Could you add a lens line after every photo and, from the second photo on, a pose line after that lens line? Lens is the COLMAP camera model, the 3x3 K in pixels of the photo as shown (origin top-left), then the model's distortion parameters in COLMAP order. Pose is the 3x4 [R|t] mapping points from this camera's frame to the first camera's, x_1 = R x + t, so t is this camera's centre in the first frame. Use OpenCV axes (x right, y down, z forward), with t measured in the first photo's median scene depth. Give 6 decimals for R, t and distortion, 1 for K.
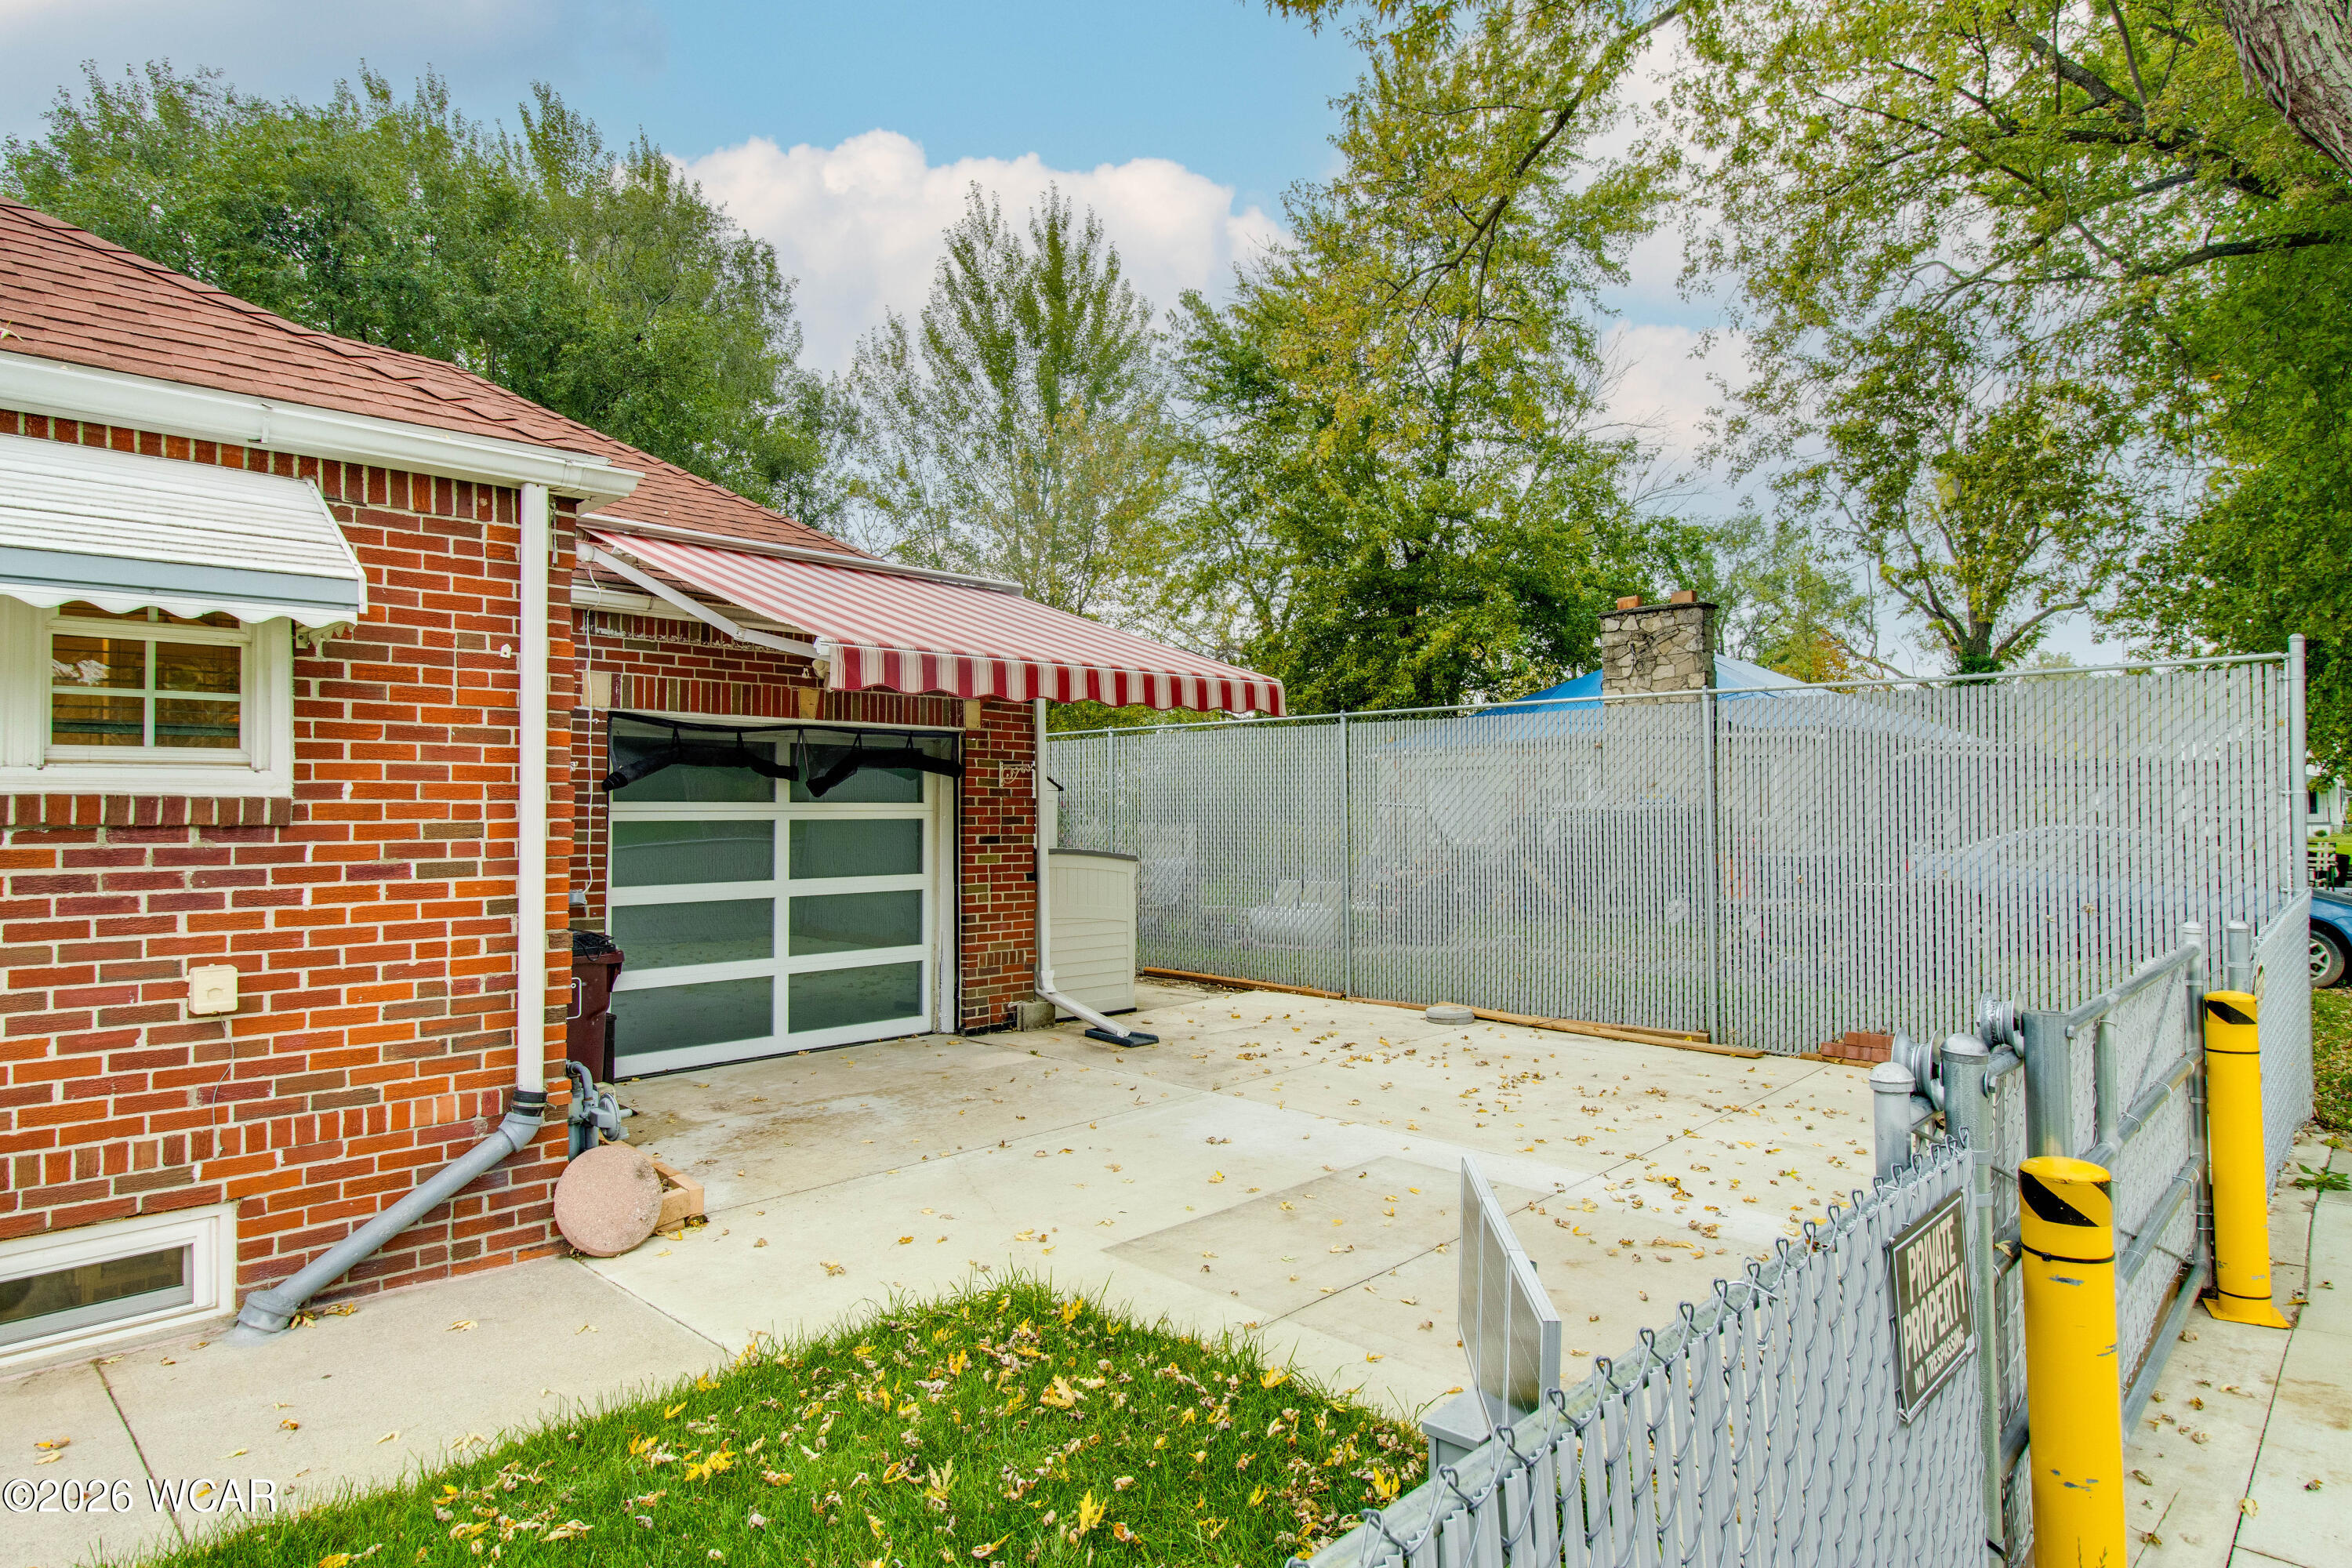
lens RADIAL K [[1314.0, 0, 1179.4], [0, 1314.0, 801.0], [0, 0, 1]] dist [0.002938, -0.000594]
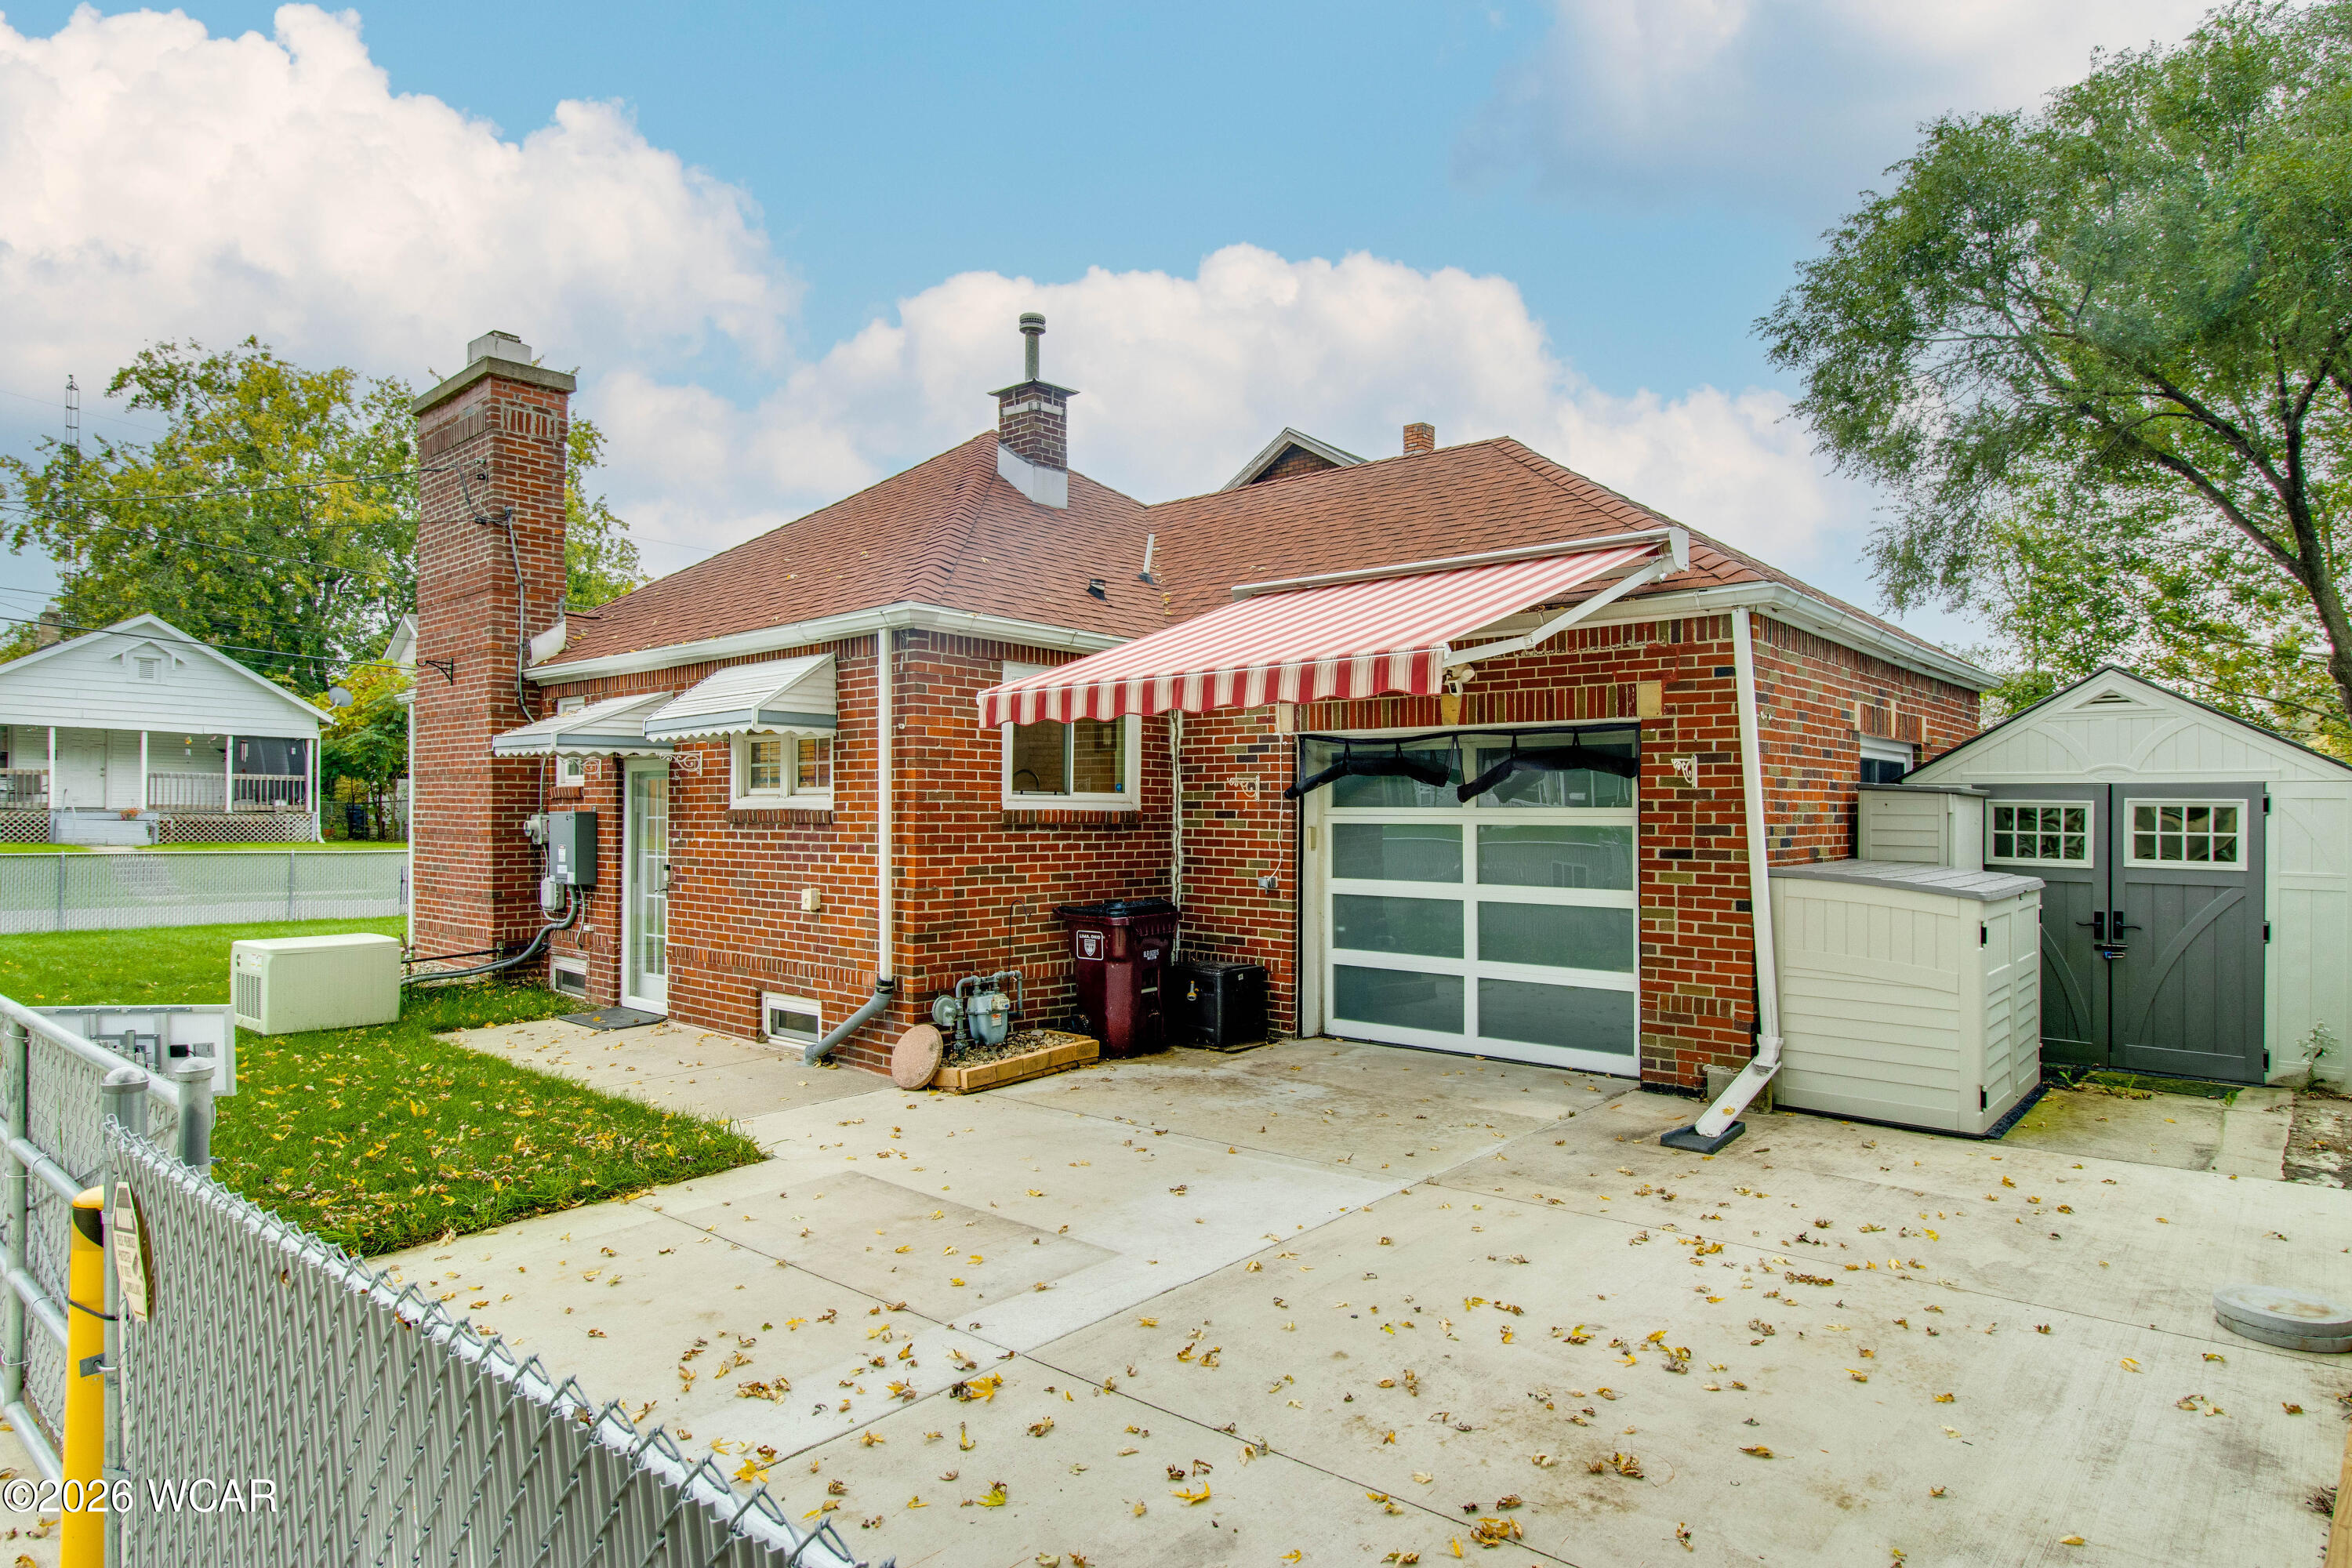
lens RADIAL K [[1314.0, 0, 1179.4], [0, 1314.0, 801.0], [0, 0, 1]] dist [0.002938, -0.000594]
pose [[0.051662, 0.000005, -0.998665, 0.848837], [0.009059, 0.999959, 0.000473, -0.007681], [0.998624, -0.009072, 0.051660, 0.874708]]
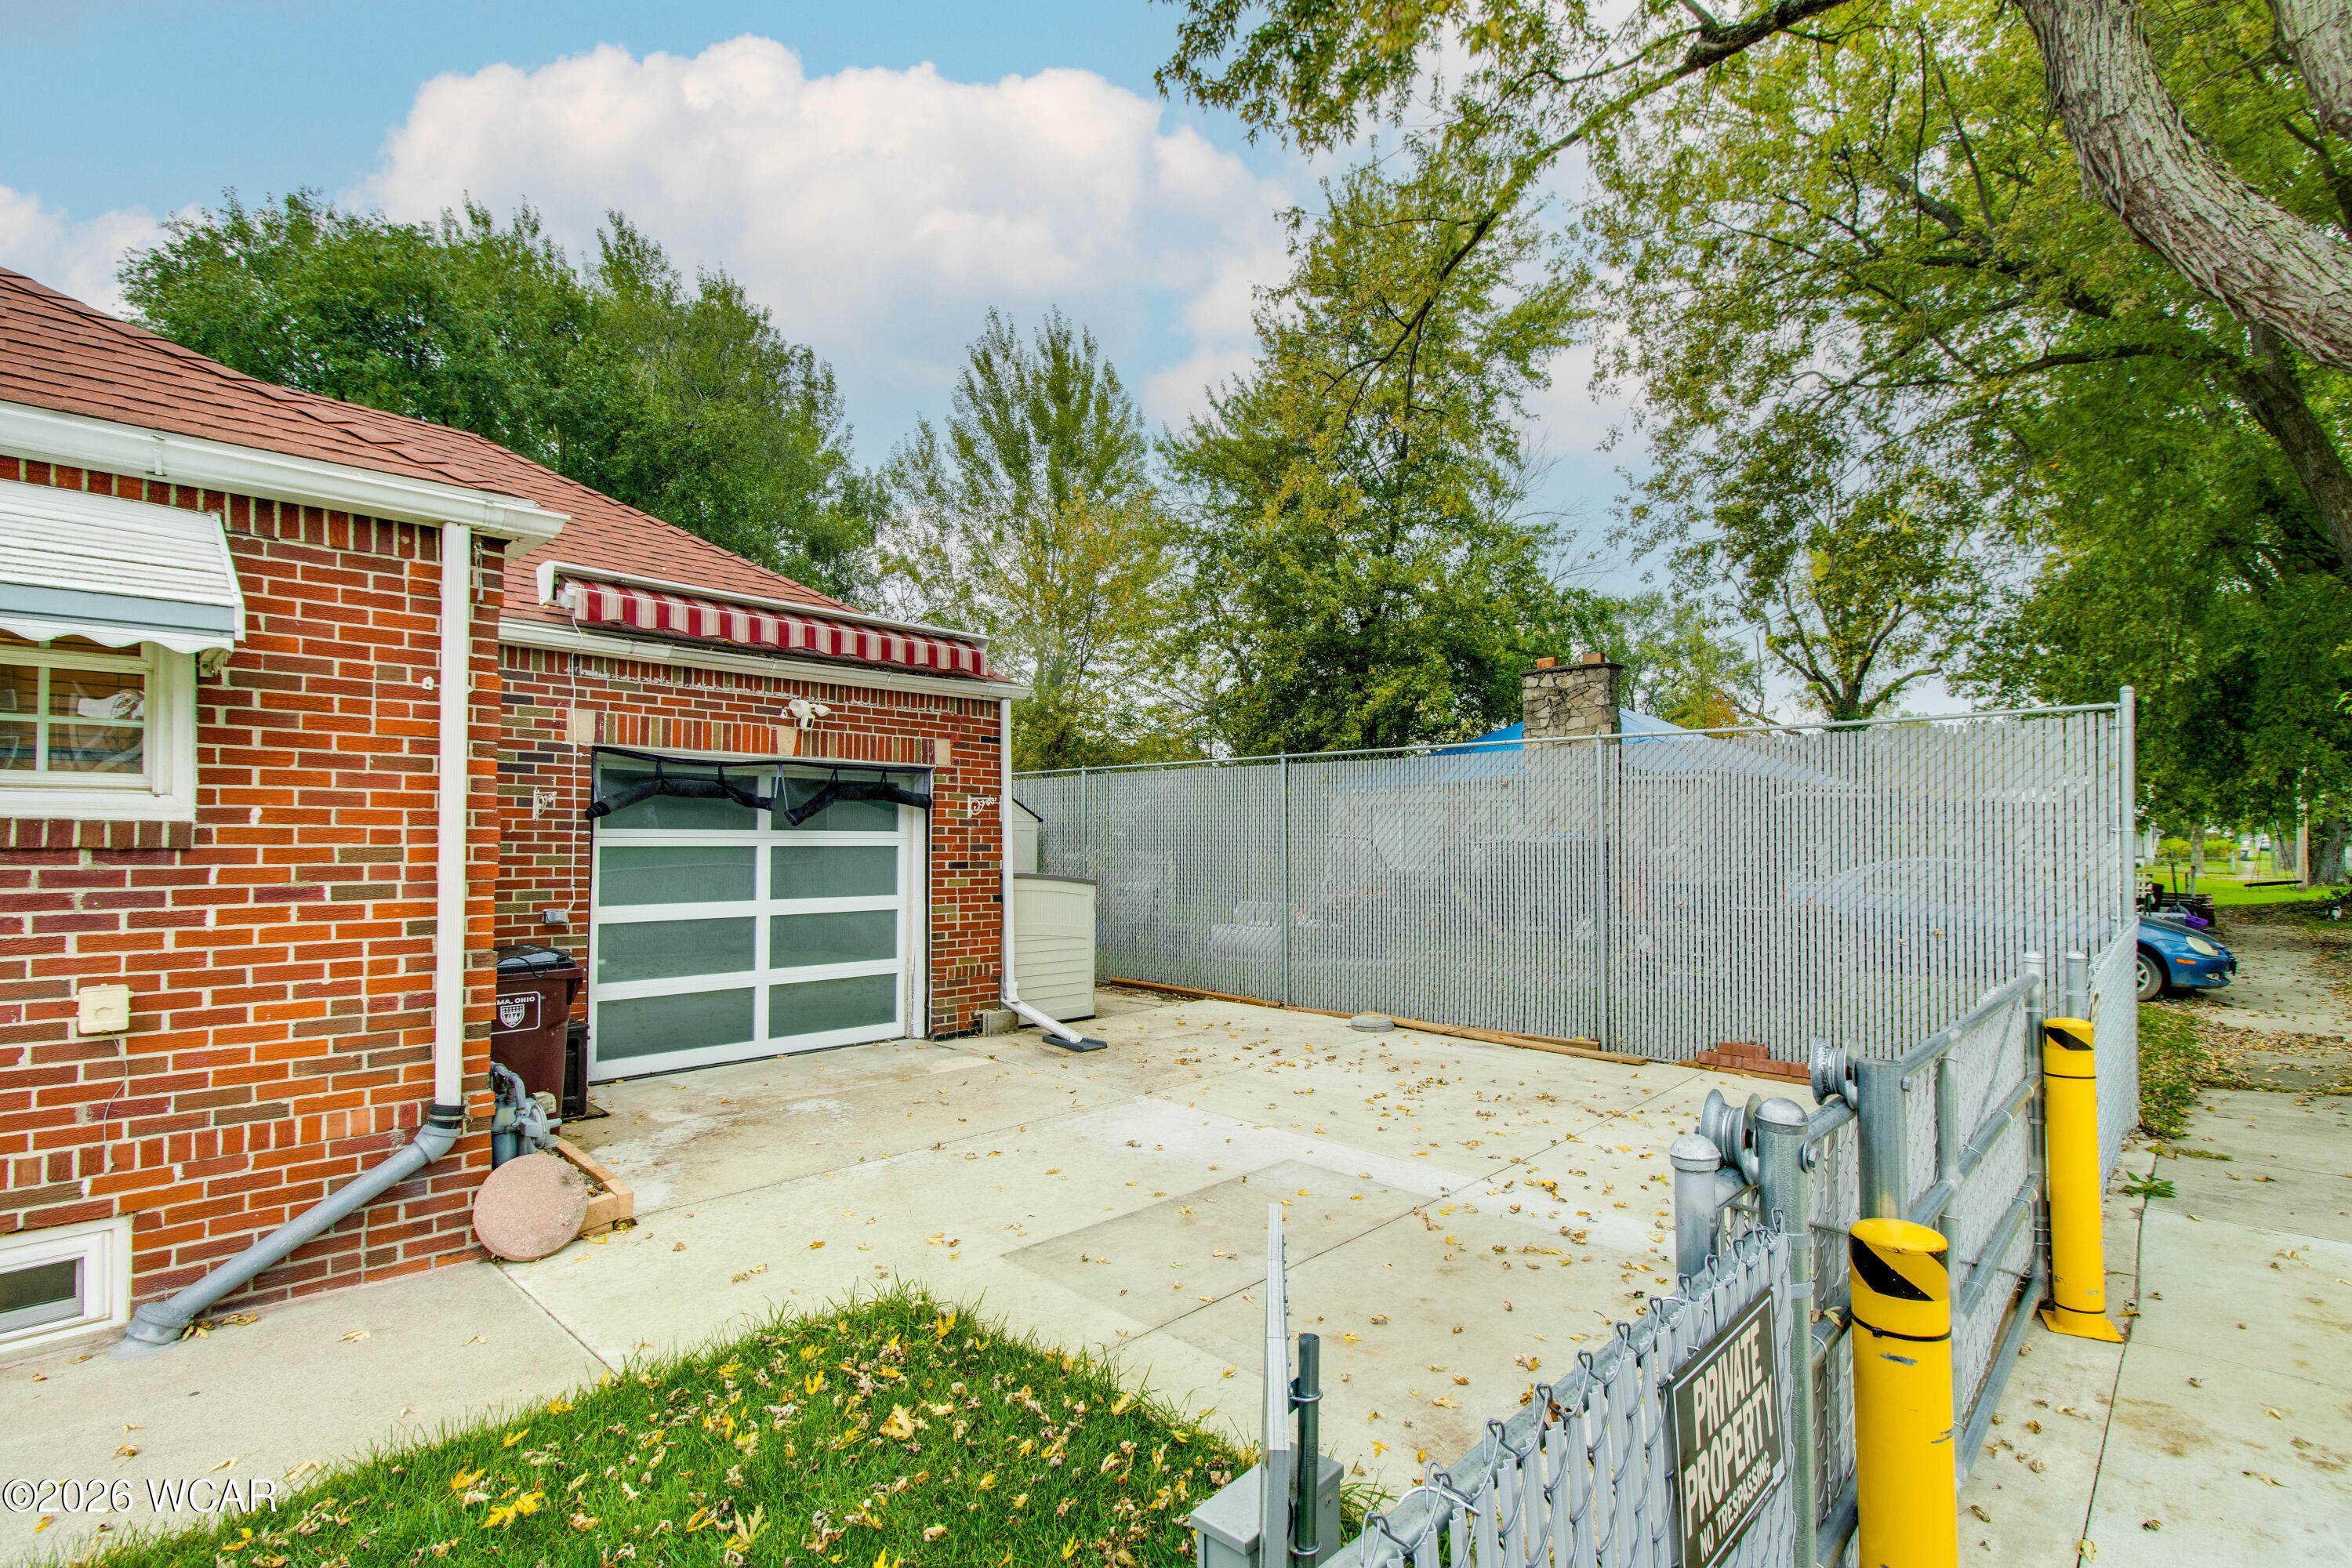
lens RADIAL K [[1105.6, 0, 1185.1], [0, 1105.6, 833.3], [0, 0, 1]] dist [0.001834, 0.000351]
pose [[0.999968, 0.006358, 0.004877, 0.058659], [-0.006363, 0.999979, 0.000929, 0.000491], [-0.004871, -0.000960, 0.999988, 0.079580]]
